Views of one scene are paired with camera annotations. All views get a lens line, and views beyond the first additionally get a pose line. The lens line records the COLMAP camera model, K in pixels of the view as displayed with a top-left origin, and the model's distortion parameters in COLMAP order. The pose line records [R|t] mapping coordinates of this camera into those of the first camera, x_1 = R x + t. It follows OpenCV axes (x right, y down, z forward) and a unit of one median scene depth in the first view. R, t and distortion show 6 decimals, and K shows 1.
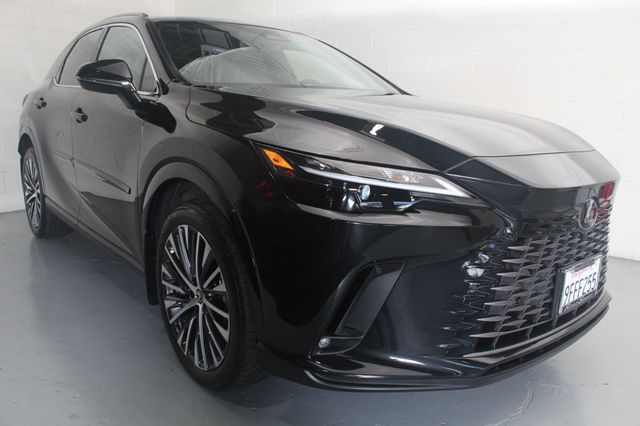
lens RADIAL K [[331.8, 0, 320.0], [0, 331.8, 213.0], [0, 0, 1]] dist [0.000107, 0.000157]
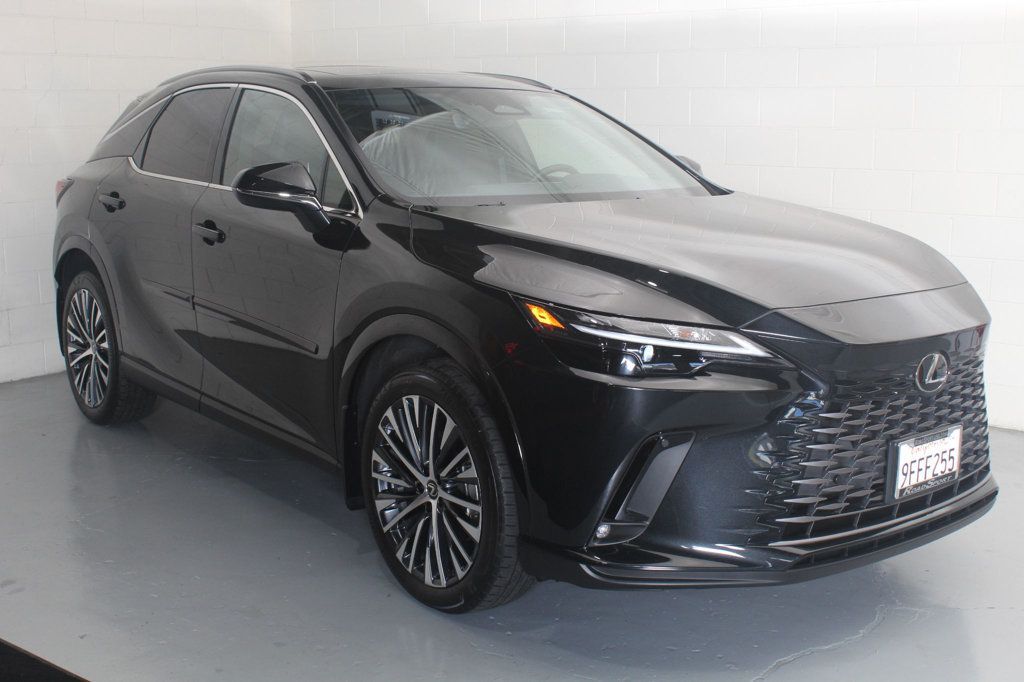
lens RADIAL K [[883.5, 0, 512.0], [0, 883.5, 341.0], [0, 0, 1]] dist [-0.005897, -0.004538]
pose [[0.999368, -0.019193, -0.029925, -0.131551], [0.018335, 0.999421, -0.028666, -0.030611], [0.030458, 0.028099, 0.999141, -1.169706]]
